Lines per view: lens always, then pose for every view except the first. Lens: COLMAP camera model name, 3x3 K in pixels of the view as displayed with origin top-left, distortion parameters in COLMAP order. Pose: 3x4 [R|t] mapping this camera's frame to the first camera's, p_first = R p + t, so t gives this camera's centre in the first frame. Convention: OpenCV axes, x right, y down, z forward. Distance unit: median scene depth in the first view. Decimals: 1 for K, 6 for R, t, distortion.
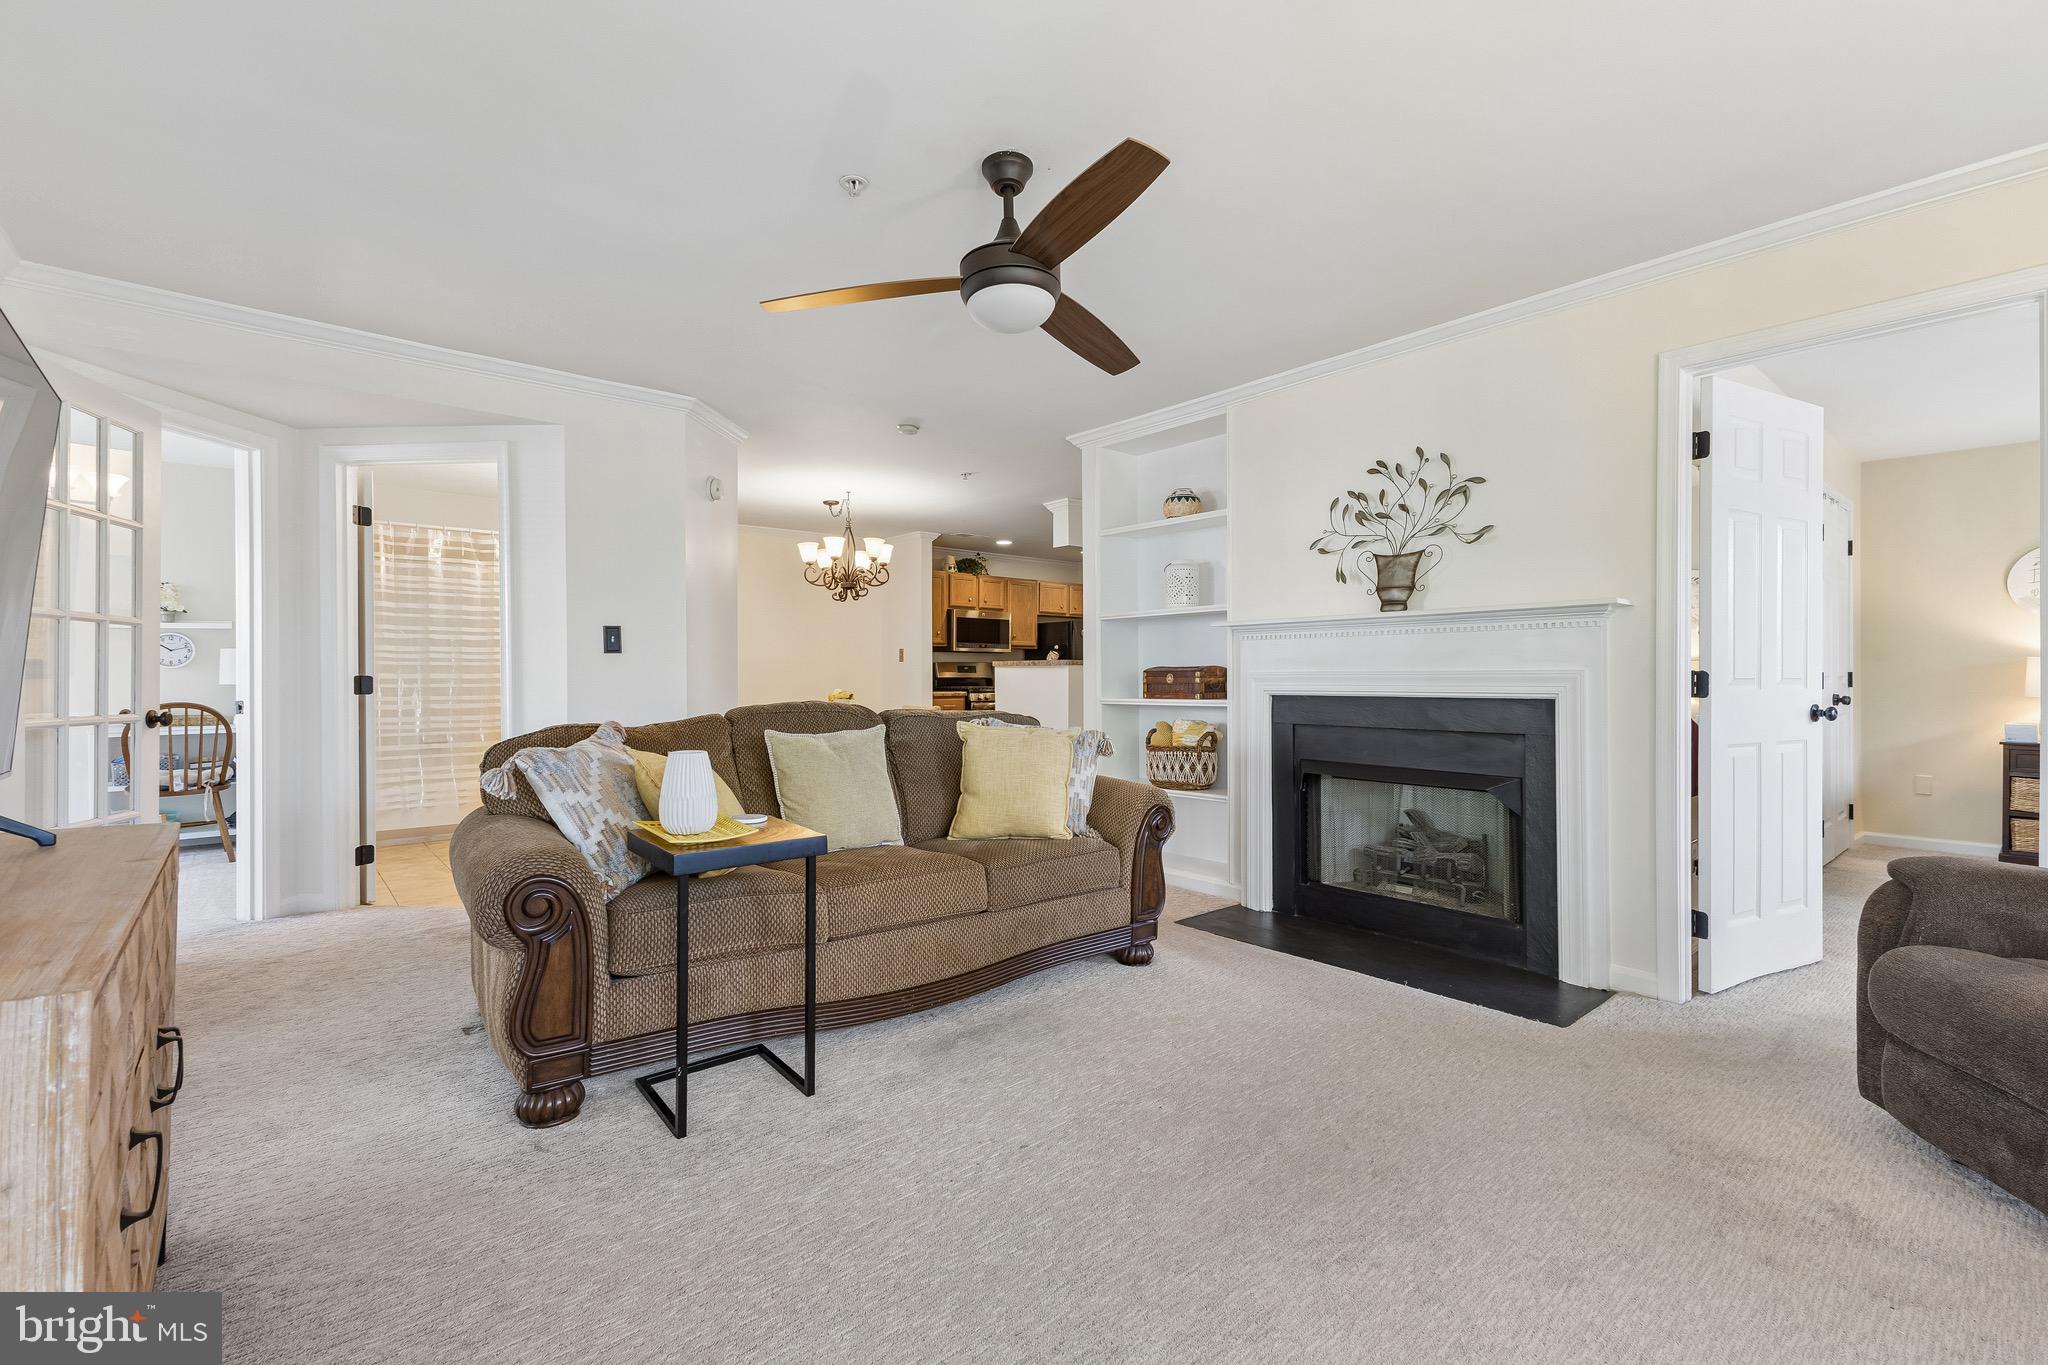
lens RADIAL K [[876.1, 0, 1038.7], [0, 876.1, 672.4], [0, 0, 1]] dist [0.007640, -0.003393]
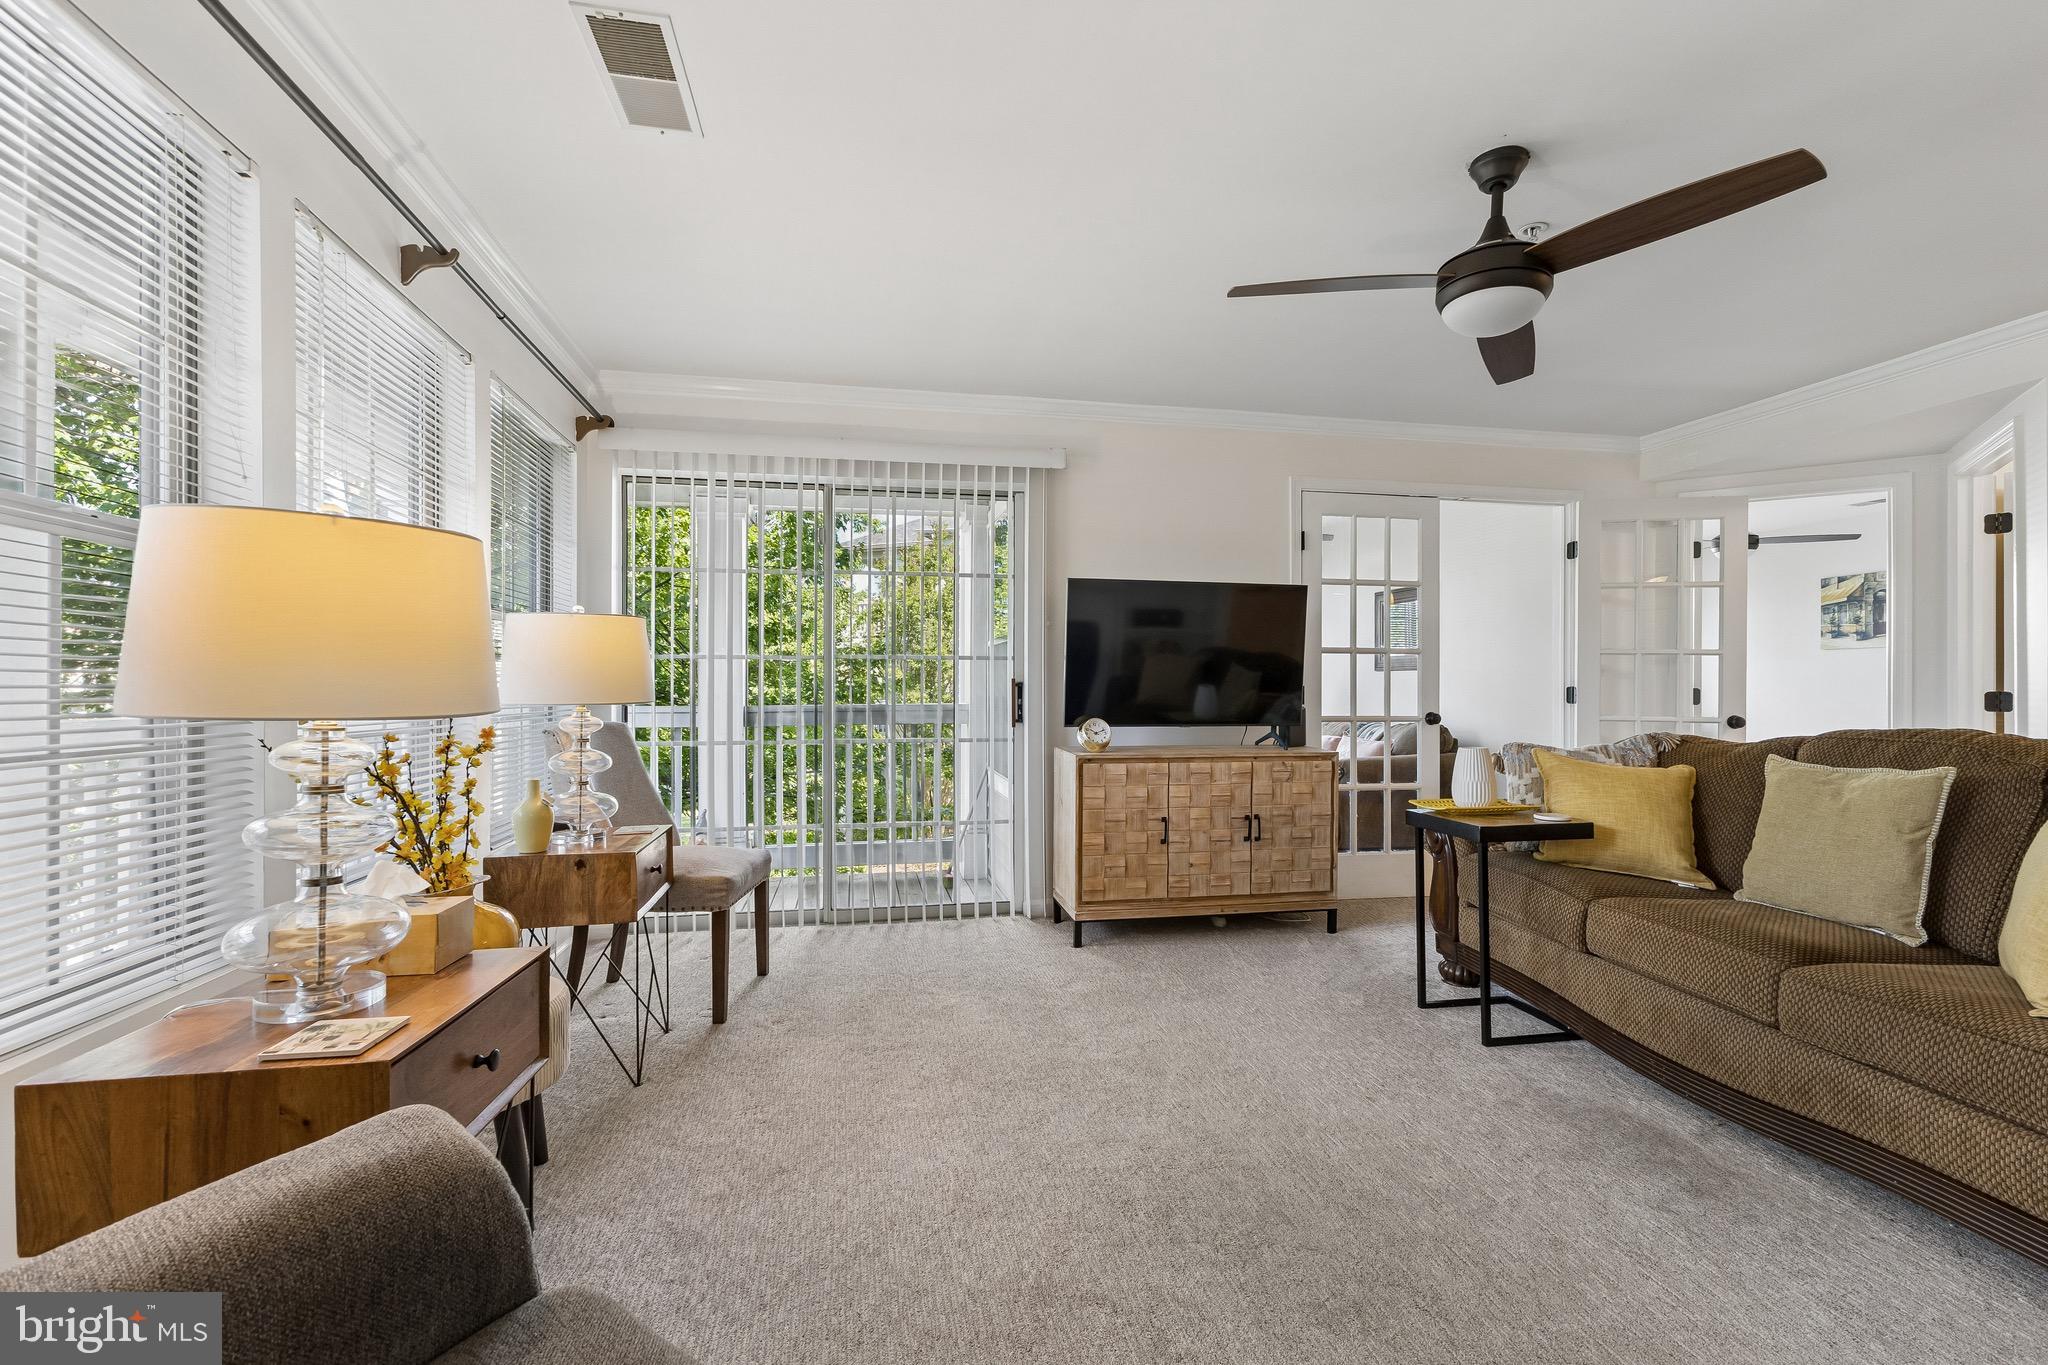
lens RADIAL K [[876.1, 0, 1013.2], [0, 876.1, 693.3], [0, 0, 1]] dist [0.007640, -0.003393]
pose [[-0.526547, 0.002760, -0.850141, 0.357789], [-0.000752, 0.999993, 0.003713, 0.001682], [0.850146, 0.002594, -0.526541, 0.356381]]
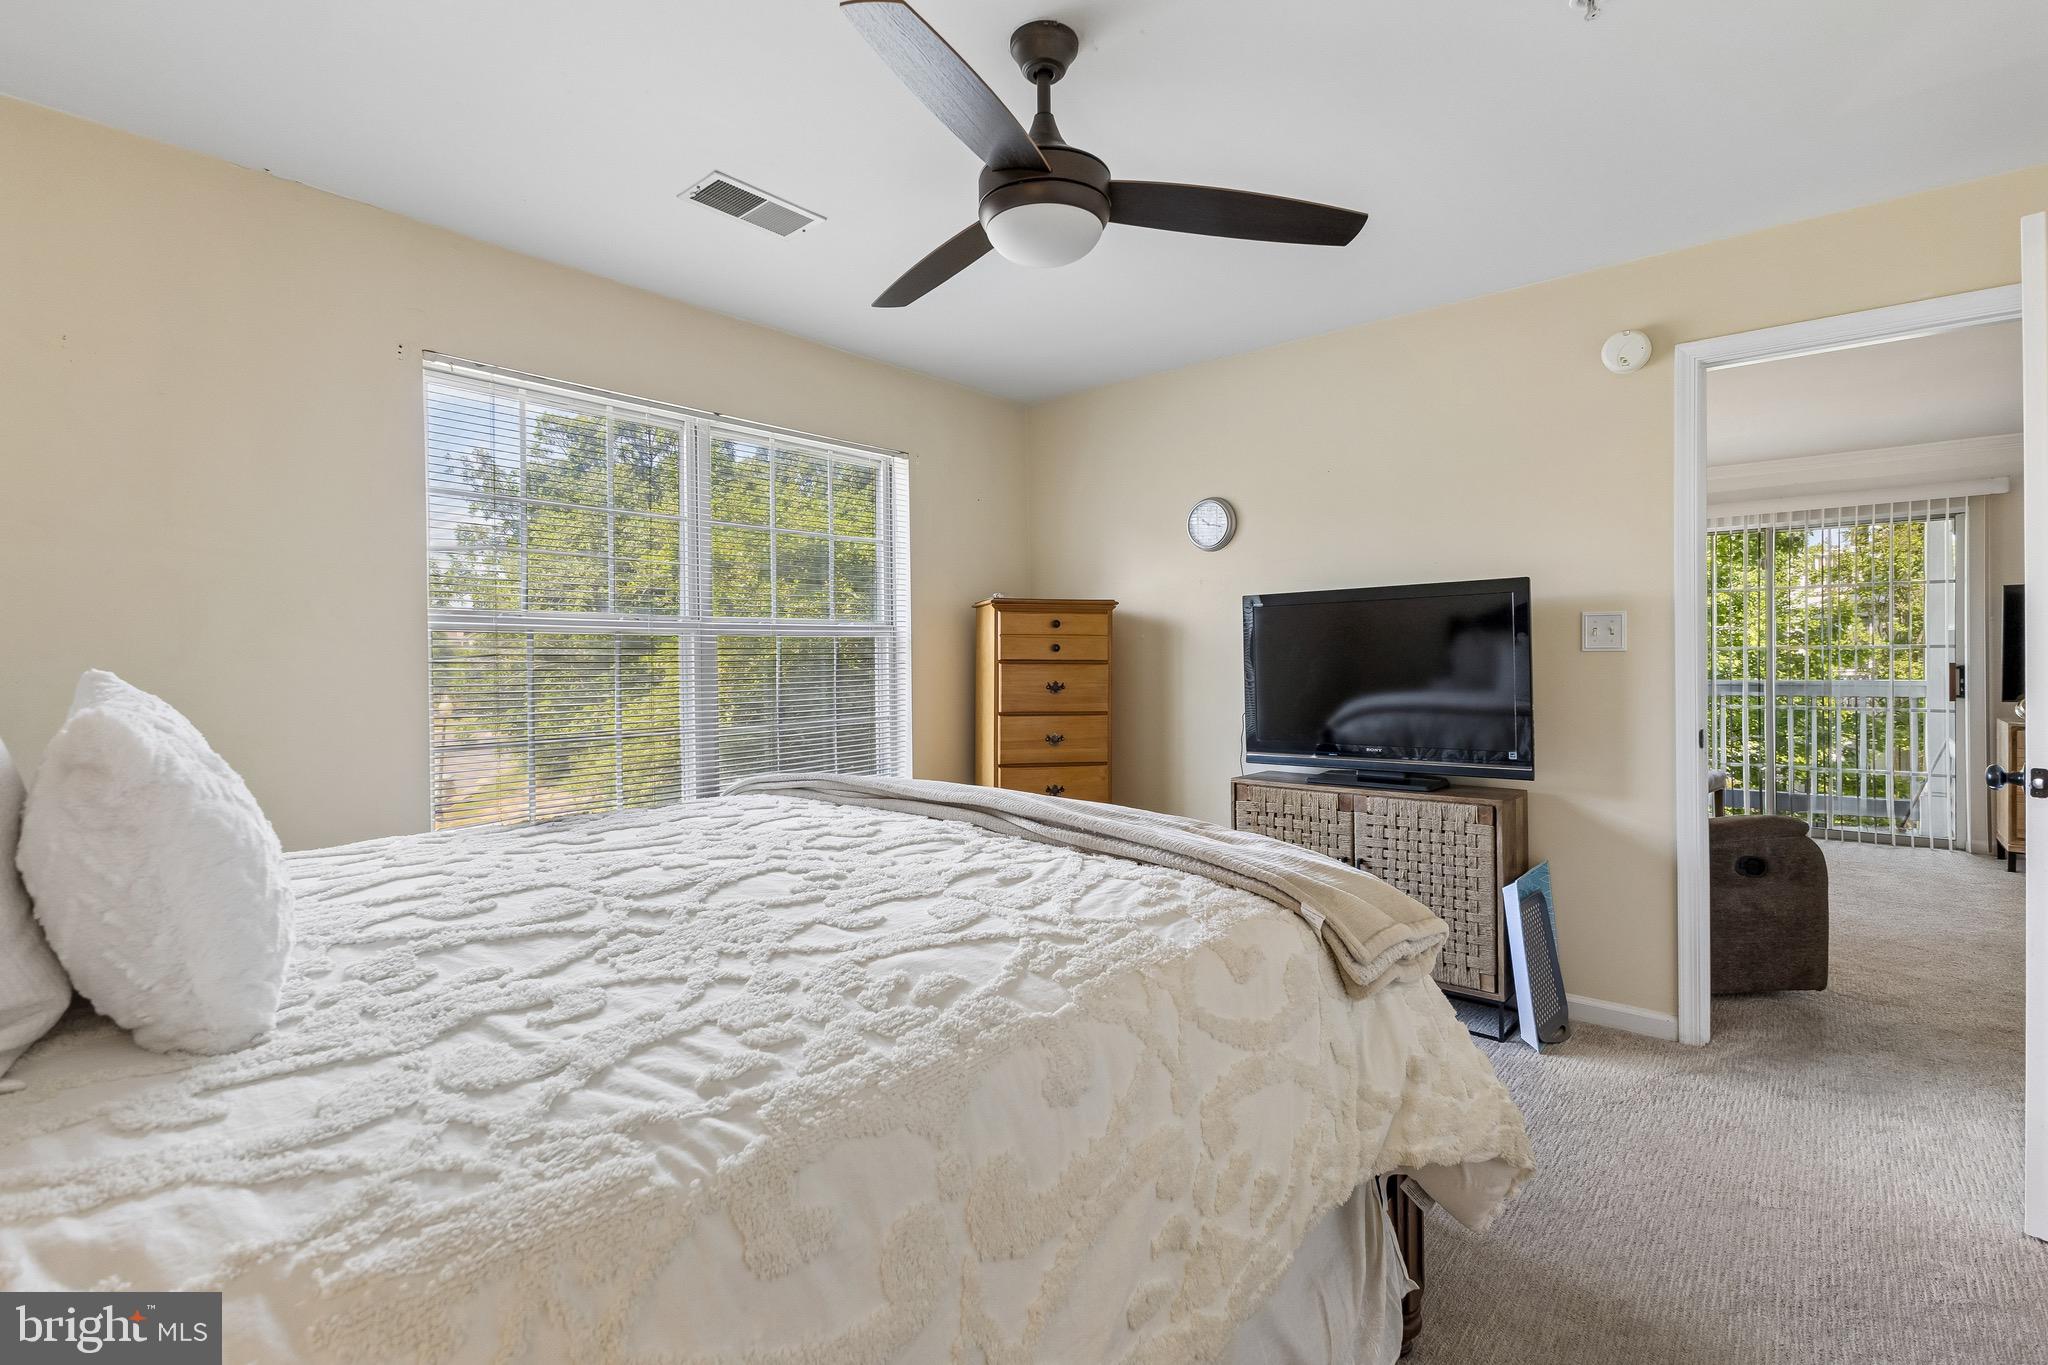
lens RADIAL K [[917.5, 0, 1040.0], [0, 917.5, 676.5], [0, 0, 1]] dist [0.001791, -0.001434]
pose [[-0.991380, 0.007918, -0.130781, 0.744519], [0.007259, 0.999958, 0.005521, -0.004577], [0.130819, 0.004524, -0.991396, 0.734385]]
